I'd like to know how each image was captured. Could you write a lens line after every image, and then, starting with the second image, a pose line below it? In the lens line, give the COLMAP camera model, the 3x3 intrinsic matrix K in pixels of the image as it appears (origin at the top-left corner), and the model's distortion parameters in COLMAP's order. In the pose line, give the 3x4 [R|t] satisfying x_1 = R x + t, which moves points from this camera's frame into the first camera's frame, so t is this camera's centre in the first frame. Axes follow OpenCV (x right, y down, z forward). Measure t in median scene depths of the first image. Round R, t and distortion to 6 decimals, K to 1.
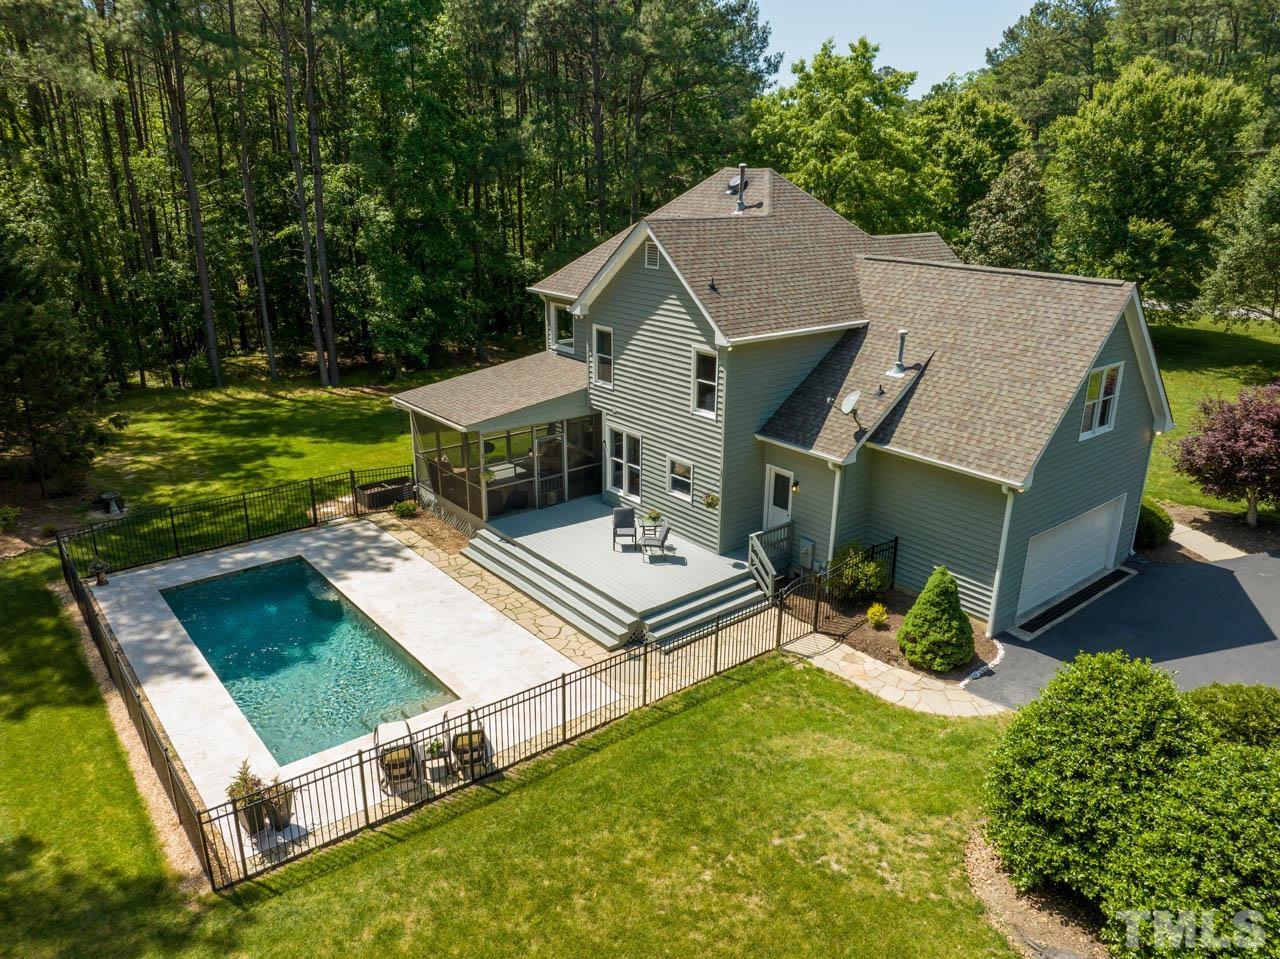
lens RADIAL K [[902.4, 0, 645.2], [0, 902.4, 479.2], [0, 0, 1]] dist [-0.053042, 0.016182]
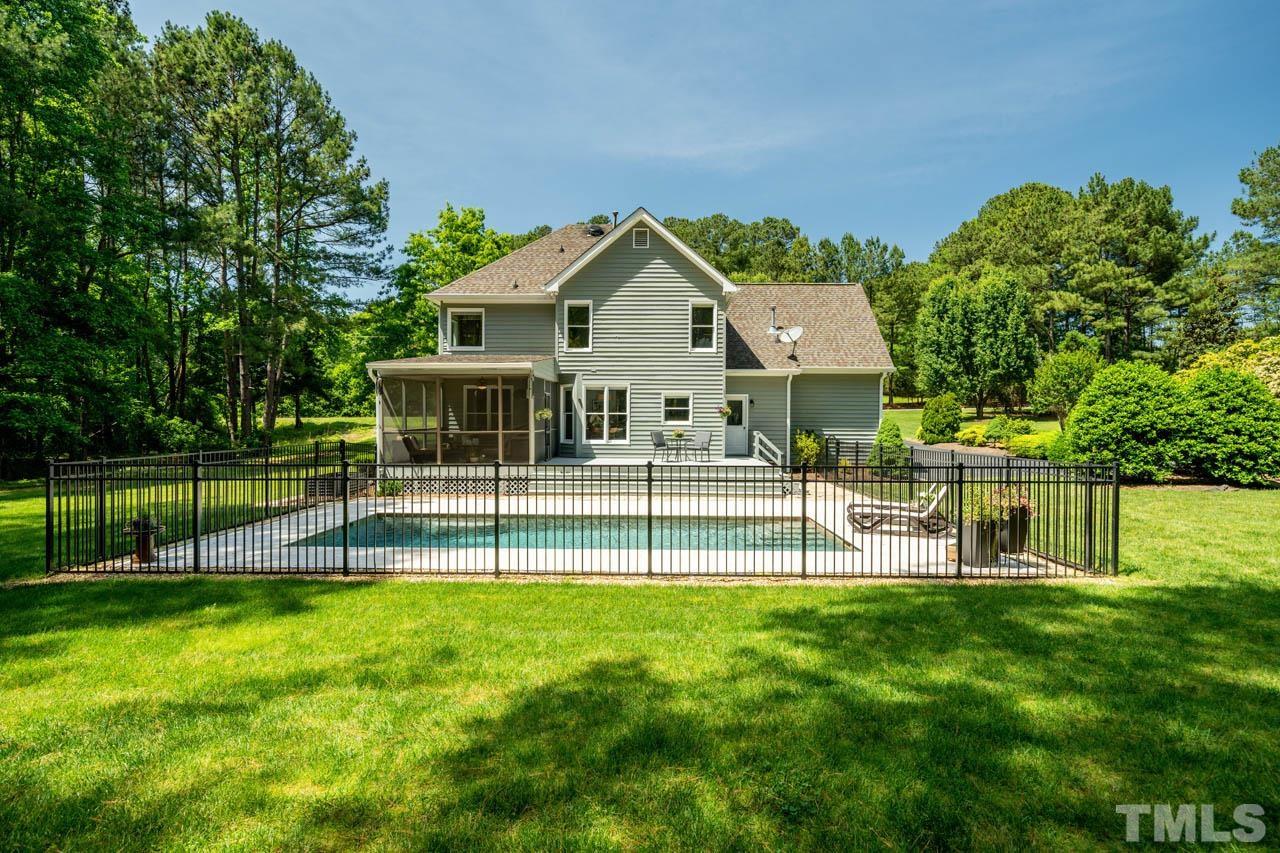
lens RADIAL K [[643.4, 0, 642.1], [0, 643.4, 418.5], [0, 0, 1]] dist [0.002076, -0.004621]
pose [[0.643485, -0.010910, 0.765381, -0.720277], [0.252966, 0.946750, -0.199183, 0.188895], [-0.722451, 0.321786, 0.611979, 0.519306]]
